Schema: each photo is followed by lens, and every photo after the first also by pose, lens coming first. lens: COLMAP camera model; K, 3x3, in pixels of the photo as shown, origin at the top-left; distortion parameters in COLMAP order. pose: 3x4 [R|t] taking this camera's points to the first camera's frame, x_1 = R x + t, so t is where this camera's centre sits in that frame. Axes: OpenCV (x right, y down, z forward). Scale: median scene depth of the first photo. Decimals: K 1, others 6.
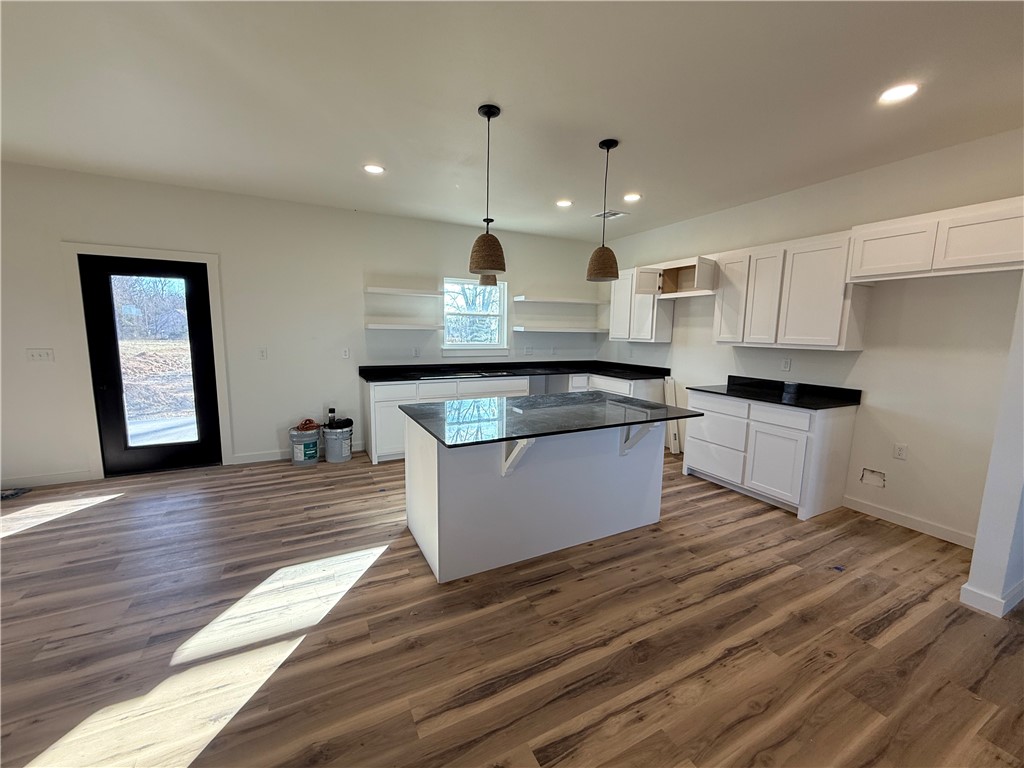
lens RADIAL K [[413.5, 0, 512.0], [0, 413.5, 384.0], [0, 0, 1]] dist [-0.000314, 0.000153]
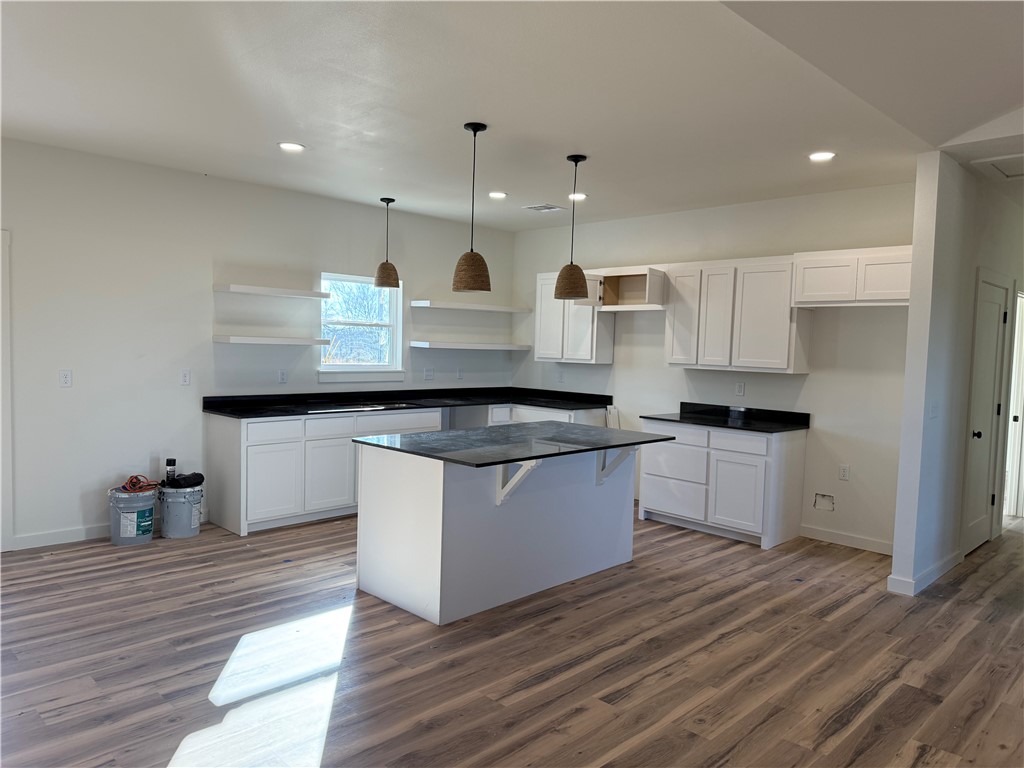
lens RADIAL K [[740.5, 0, 512.0], [0, 740.5, 384.0], [0, 0, 1]] dist [0.109039, -0.211233]
pose [[0.950469, -0.006114, 0.310761, -0.407006], [0.026416, 0.997778, -0.061164, 0.037456], [-0.309696, 0.066343, 0.948518, -0.508304]]
